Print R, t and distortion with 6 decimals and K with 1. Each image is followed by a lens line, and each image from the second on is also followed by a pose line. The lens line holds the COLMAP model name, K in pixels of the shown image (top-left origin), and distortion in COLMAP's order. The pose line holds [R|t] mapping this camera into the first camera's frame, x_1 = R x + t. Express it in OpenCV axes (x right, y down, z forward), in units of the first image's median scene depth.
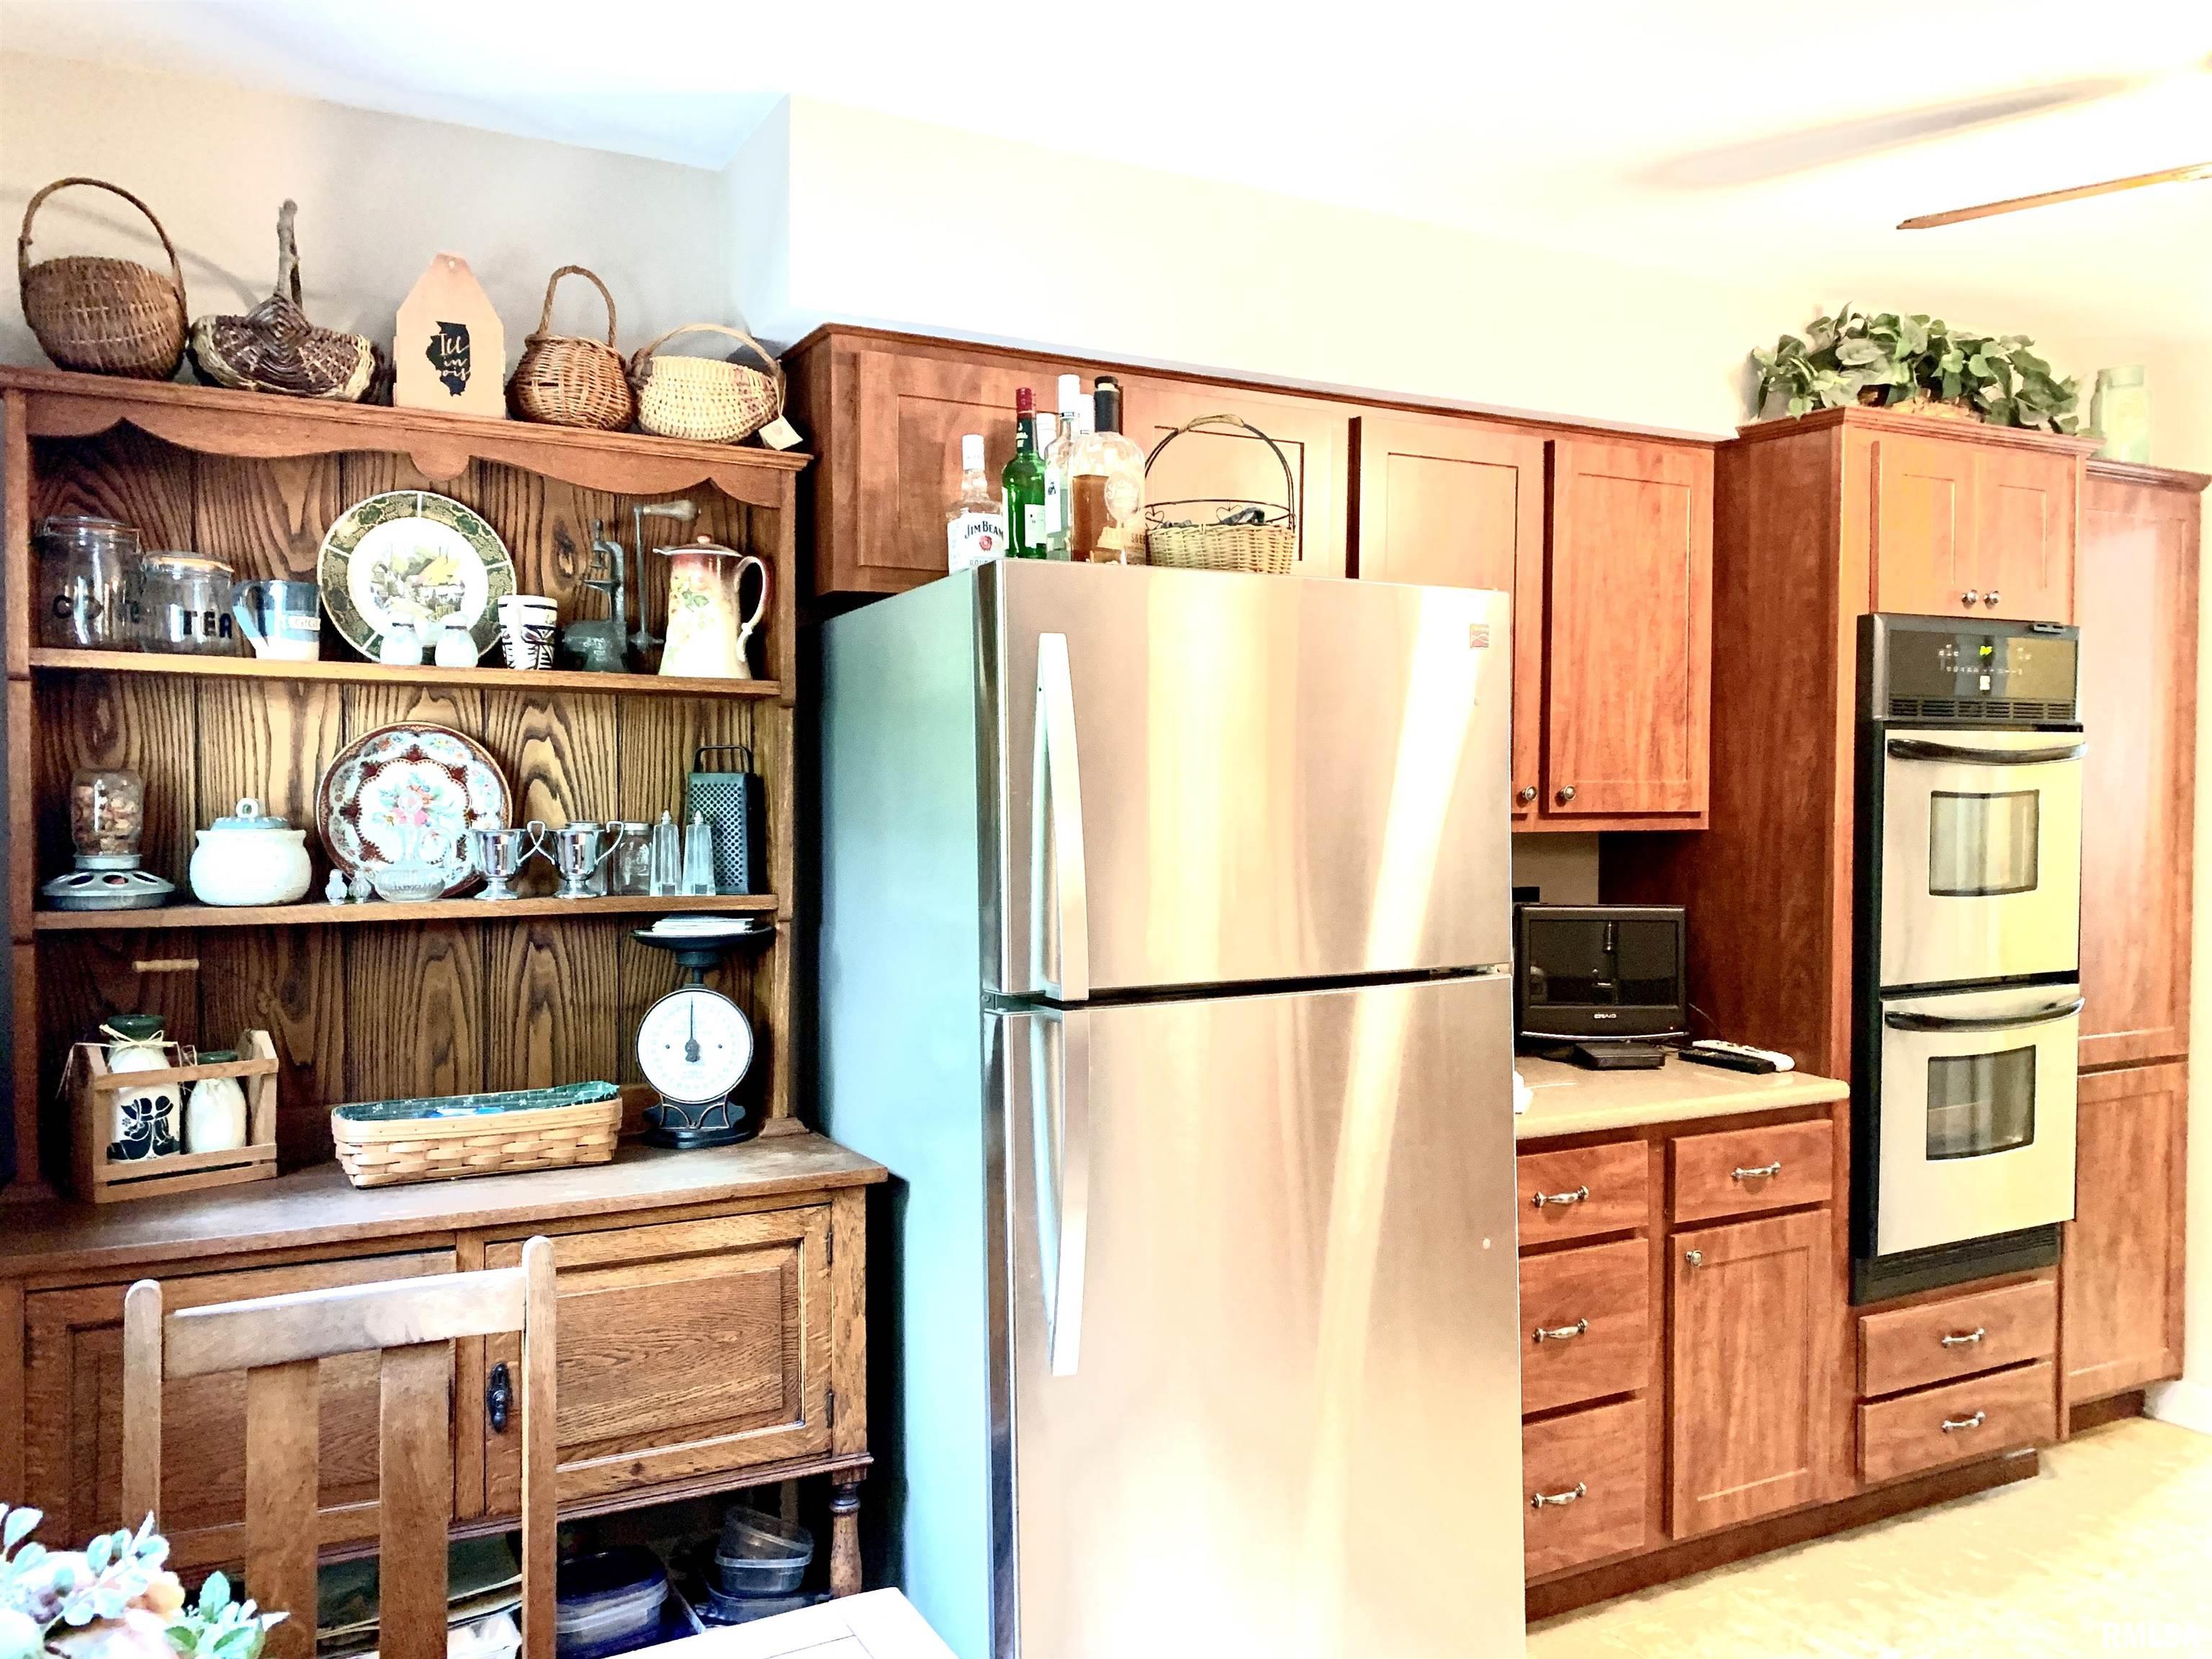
lens RADIAL K [[1675.1, 0, 1102.8], [0, 1675.1, 839.4], [0, 0, 1]] dist [0.023942, -0.023740]
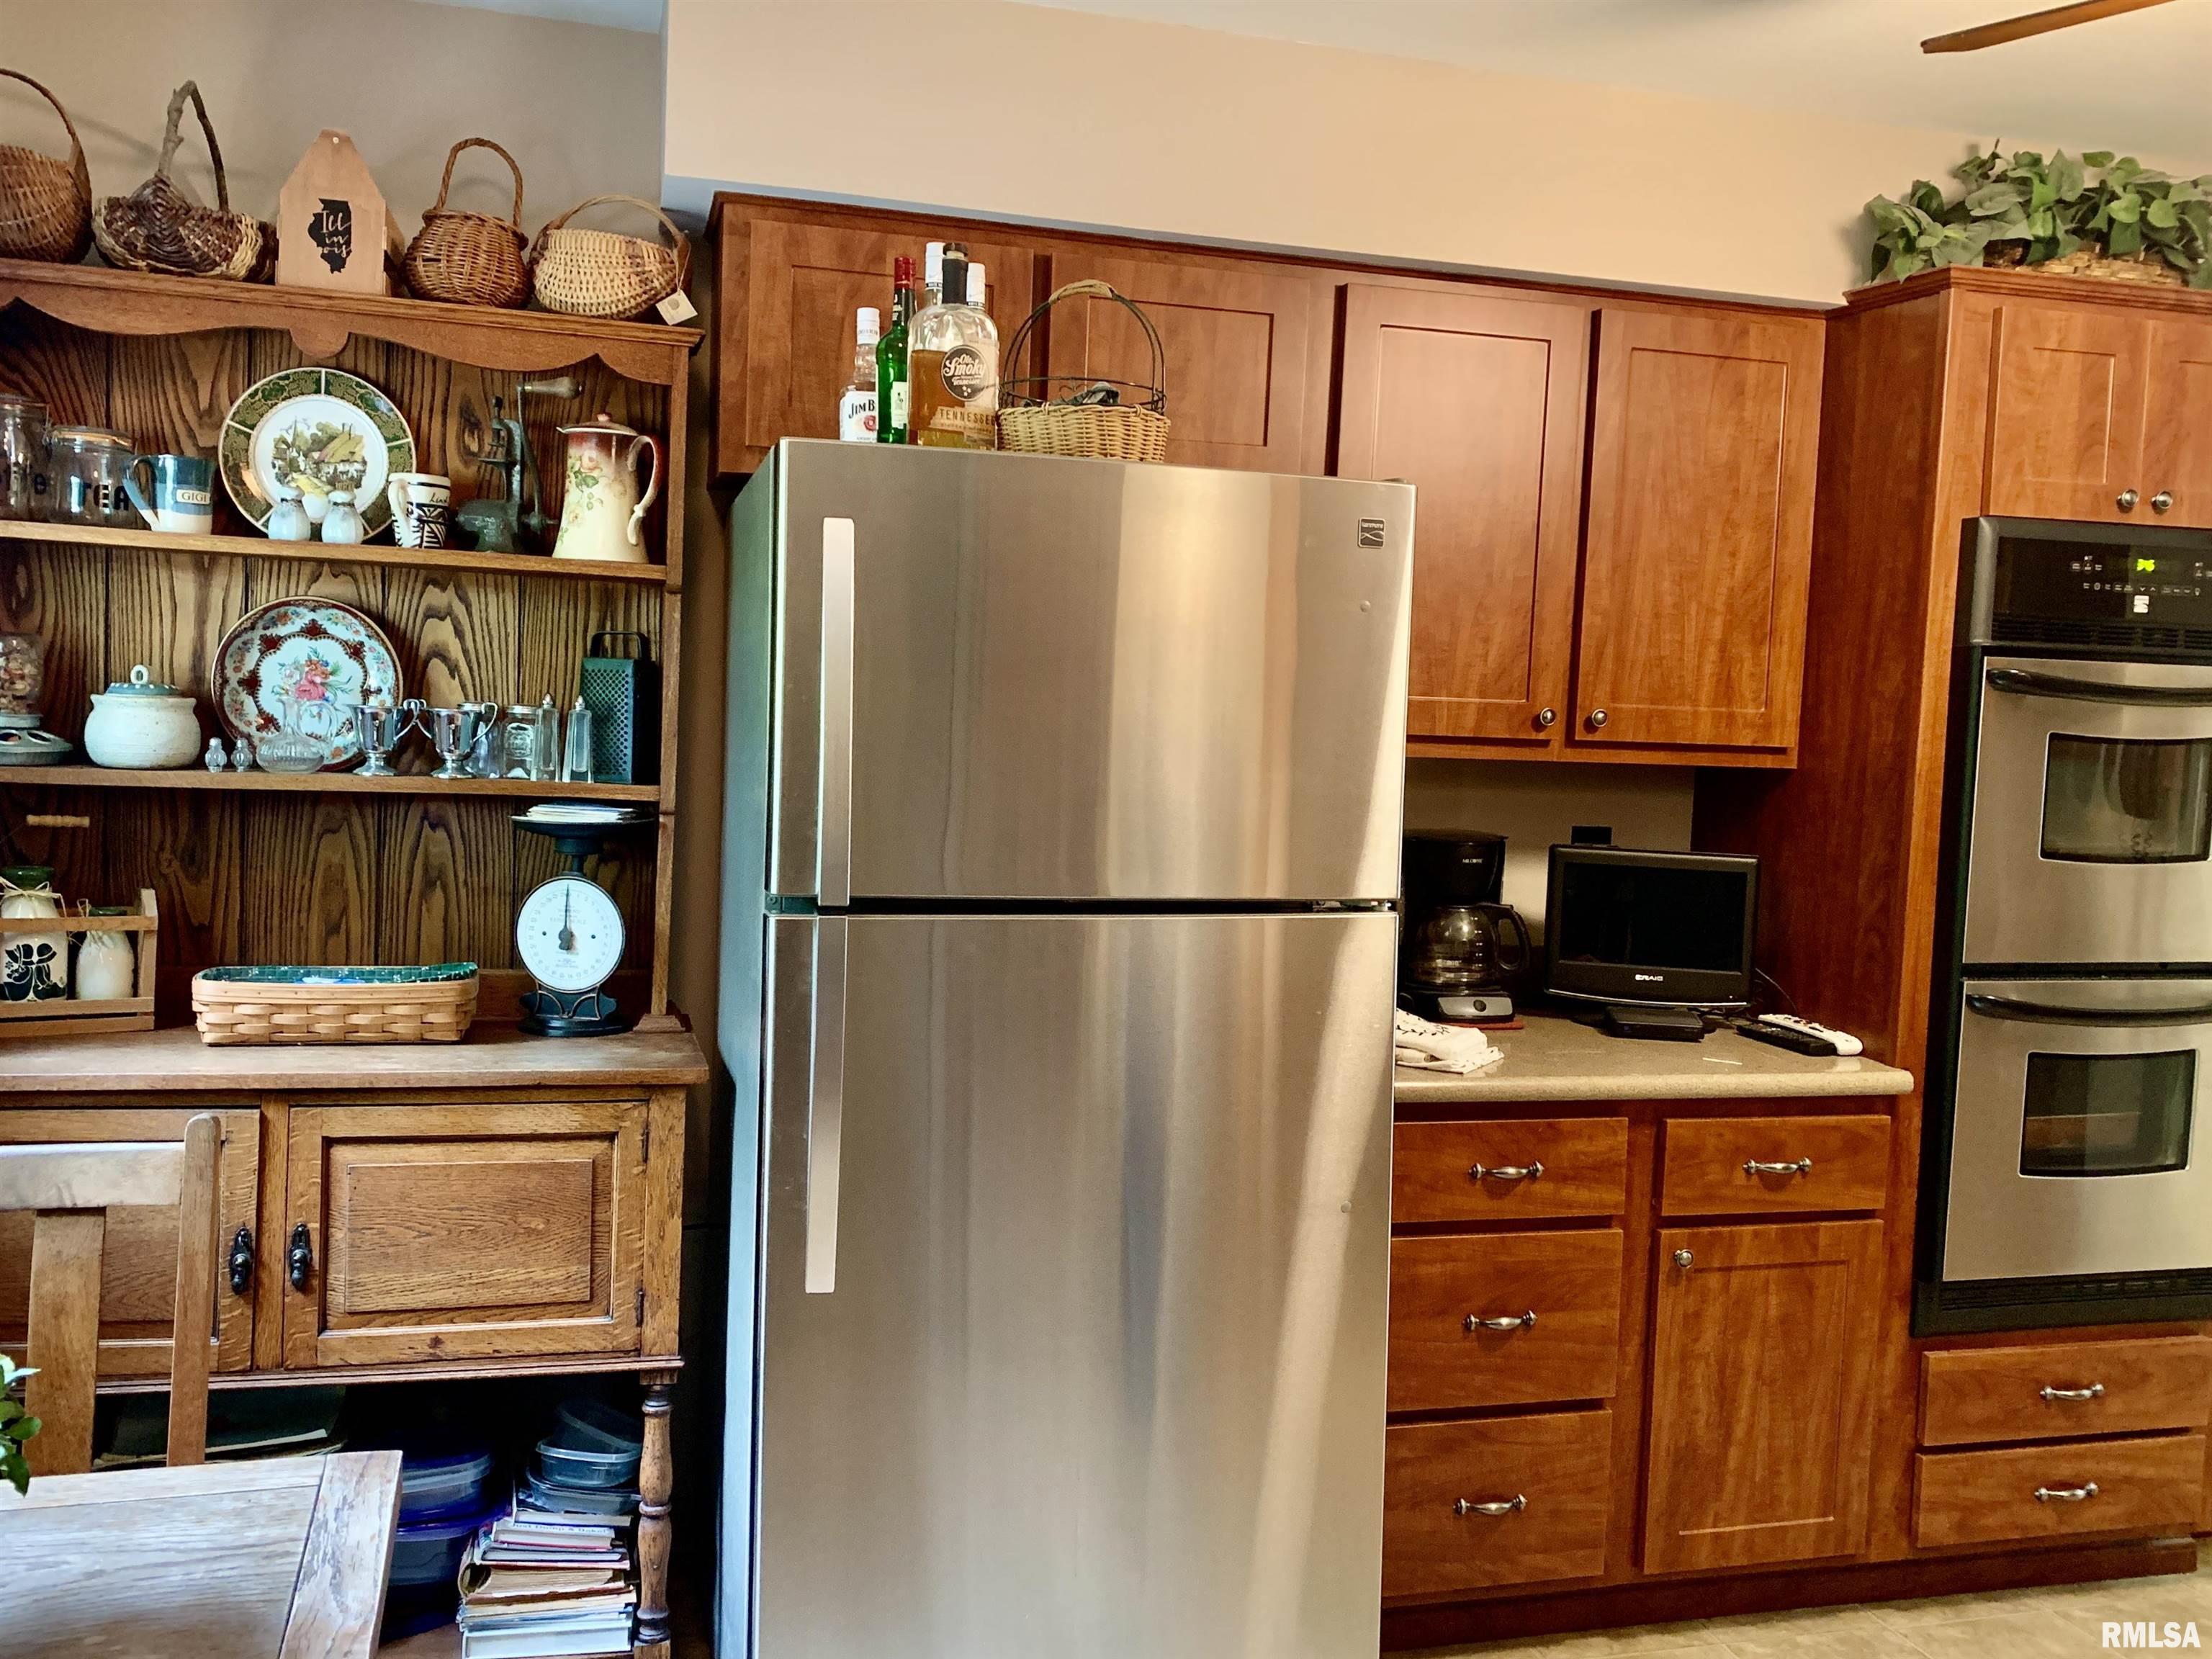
lens RADIAL K [[1860.6, 0, 1108.3], [0, 1860.6, 816.7], [0, 0, 1]] dist [0.020451, -0.018922]
pose [[0.975163, 0.051563, -0.215405, 0.296163], [-0.045089, 0.998374, 0.034863, 0.001449], [0.216852, -0.024285, 0.975902, 0.000860]]
